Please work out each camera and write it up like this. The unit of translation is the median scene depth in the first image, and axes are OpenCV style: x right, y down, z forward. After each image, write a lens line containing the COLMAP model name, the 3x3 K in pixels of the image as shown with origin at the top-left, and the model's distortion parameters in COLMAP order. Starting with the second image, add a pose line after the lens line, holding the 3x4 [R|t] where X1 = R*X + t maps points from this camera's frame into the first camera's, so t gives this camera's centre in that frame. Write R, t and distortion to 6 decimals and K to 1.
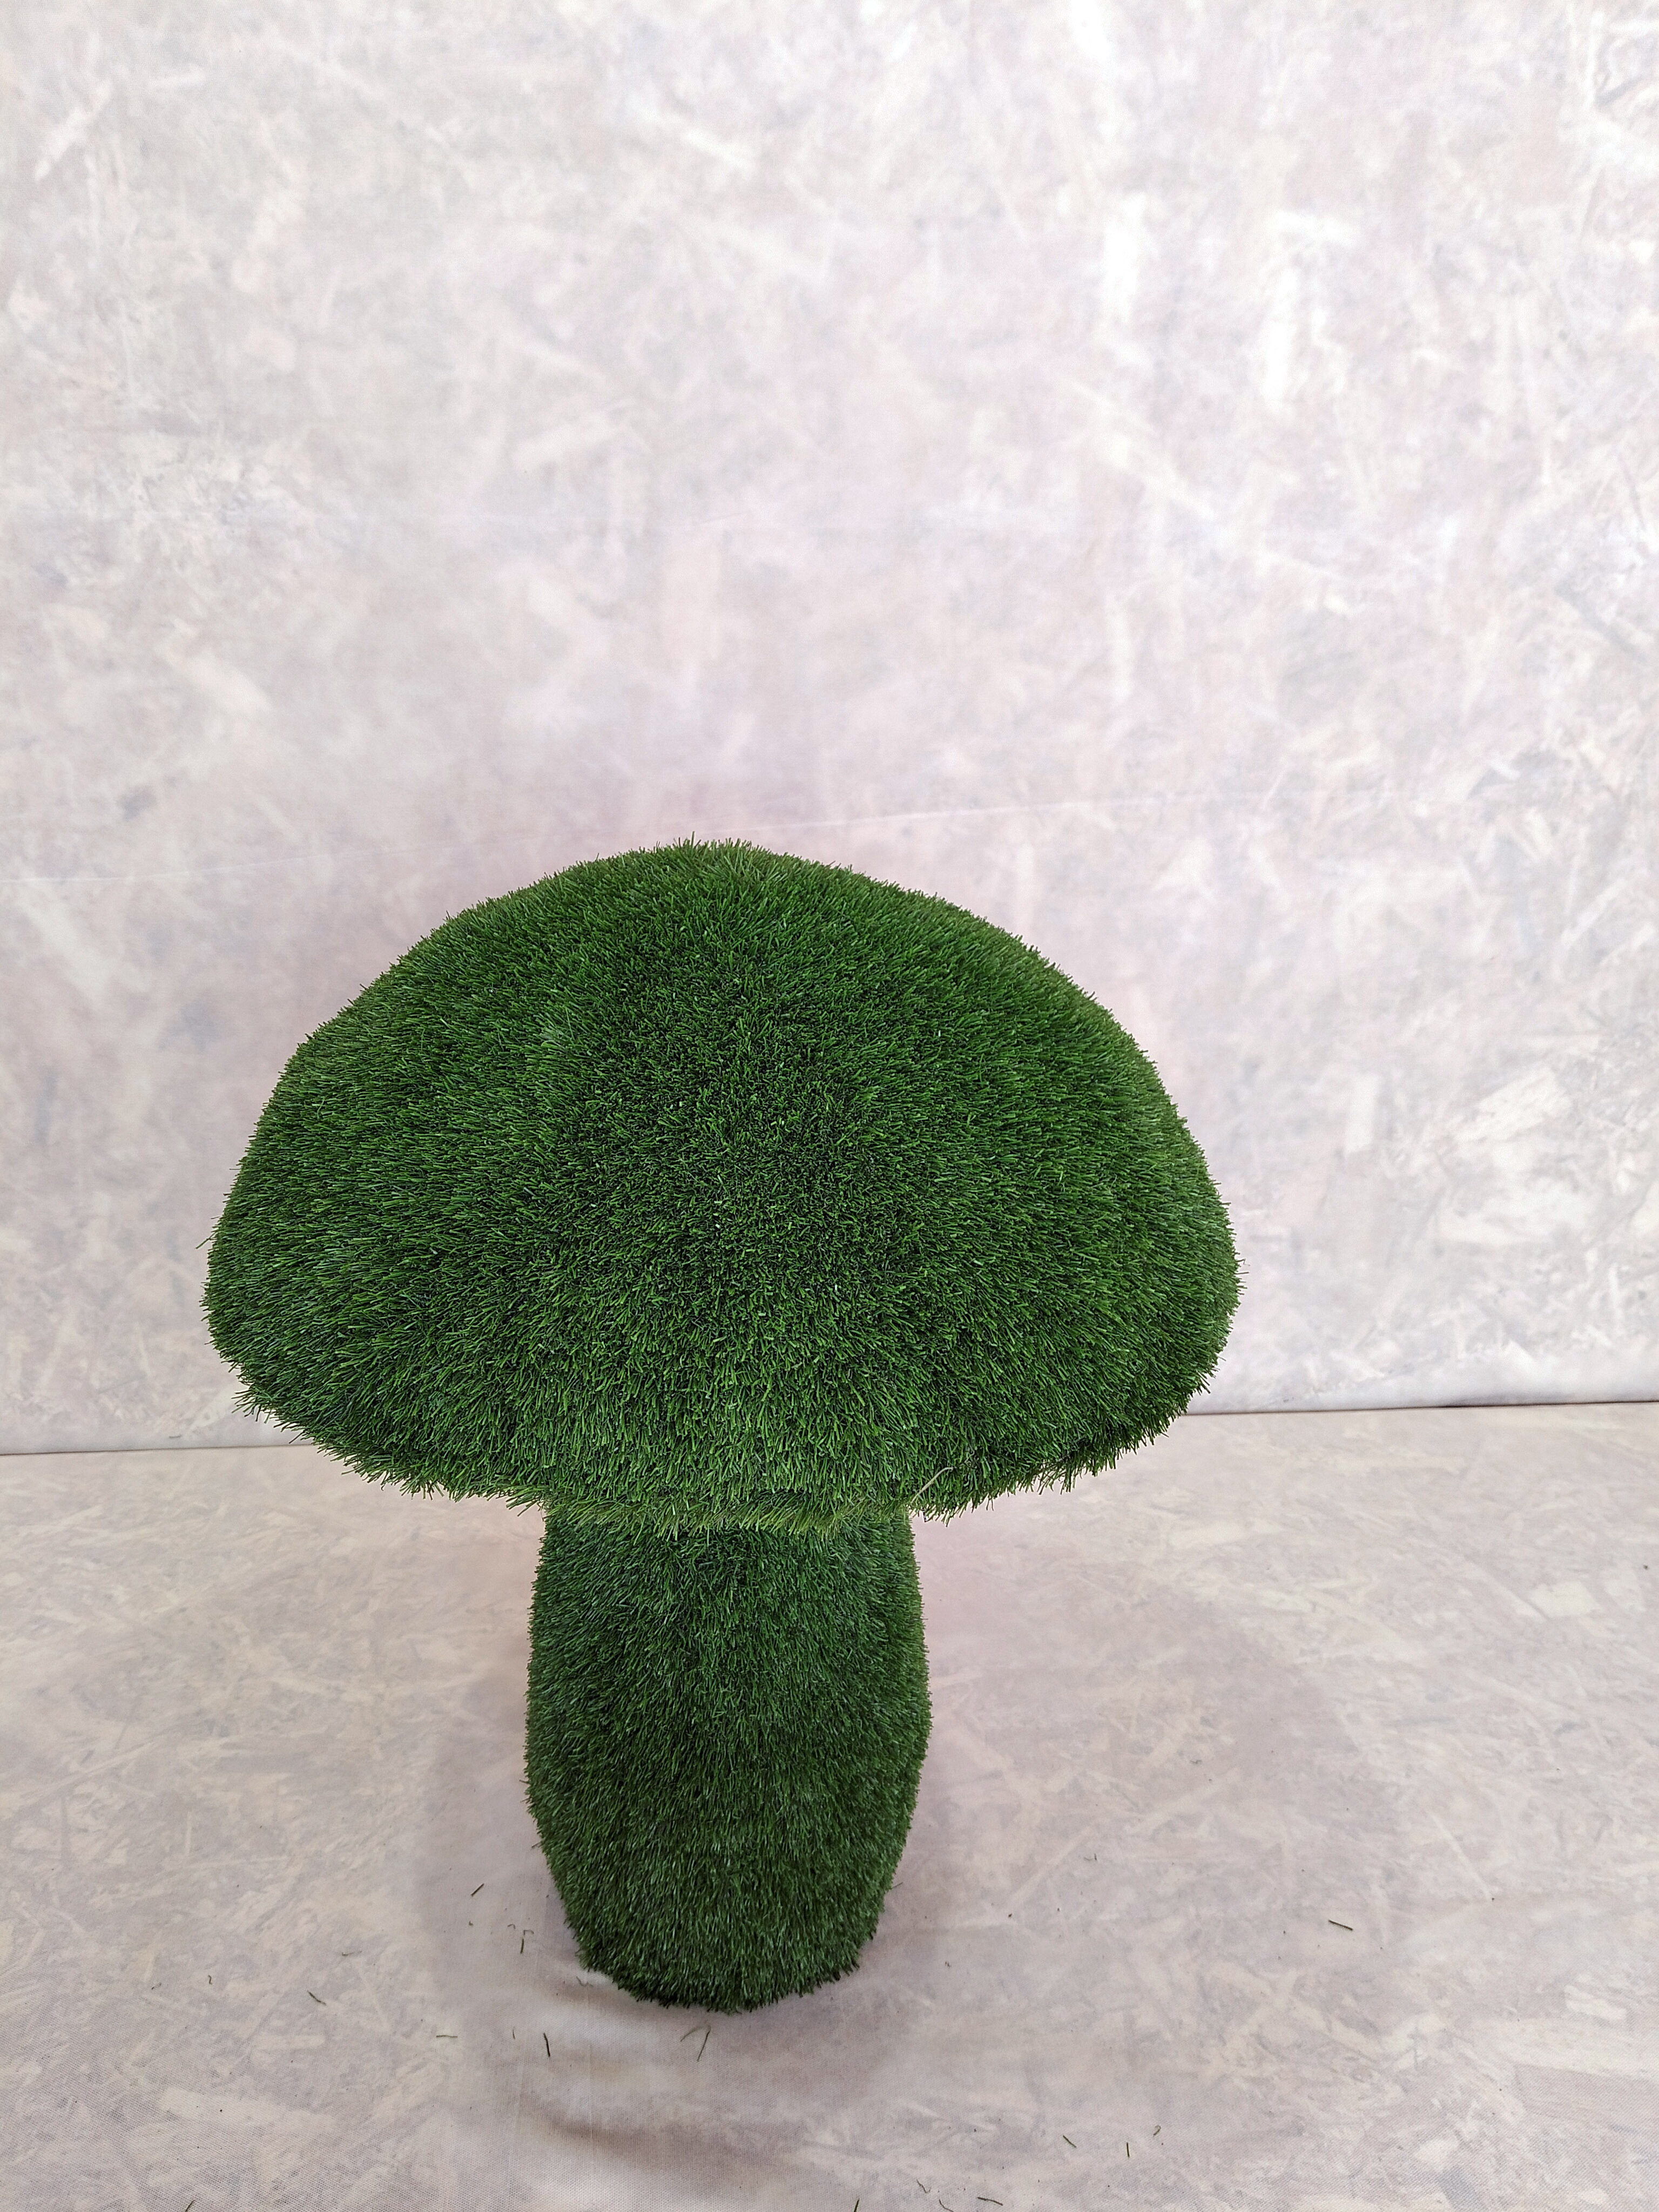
lens RADIAL K [[1738.8, 0, 819.2], [0, 1738.8, 1101.5], [0, 0, 1]] dist [0.002110, -0.049527]
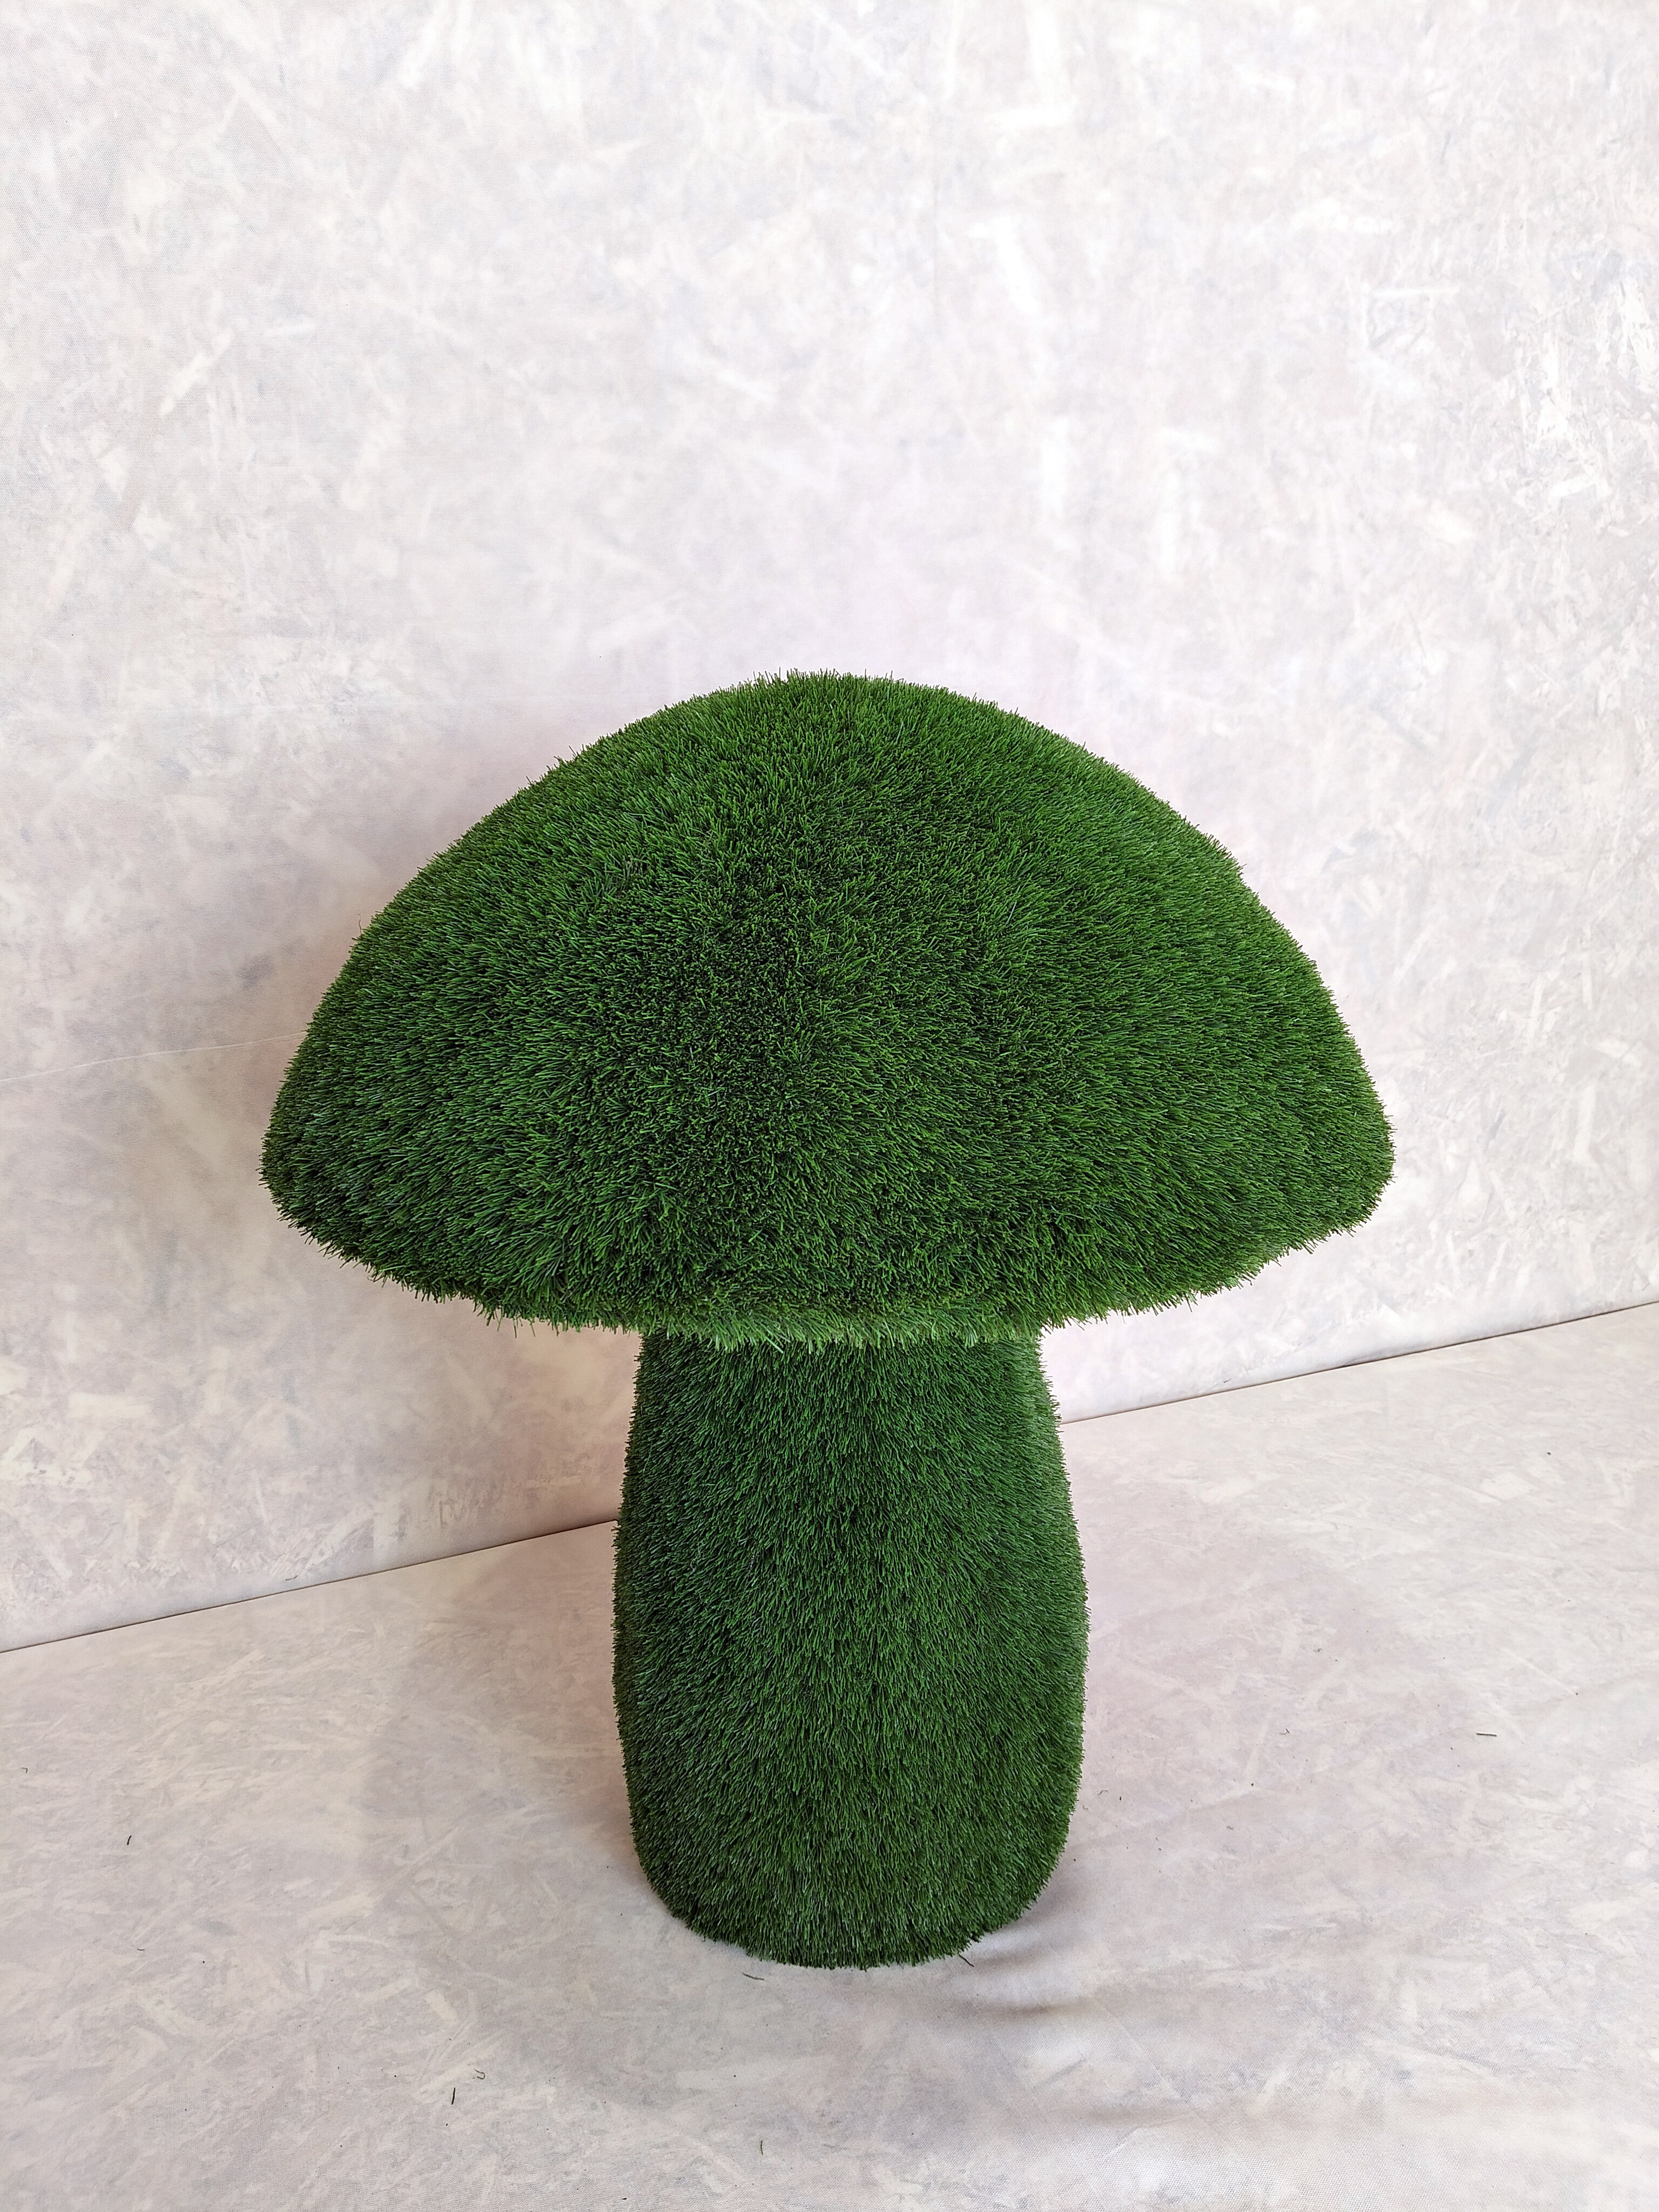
lens RADIAL K [[1738.8, 0, 823.1], [0, 1738.8, 1101.1], [0, 0, 1]] dist [0.002110, -0.049527]
pose [[0.957809, -0.114011, 0.263826, -0.364006], [0.134522, 0.989033, -0.060969, 0.020970], [-0.253982, 0.093887, 0.962641, -0.122313]]
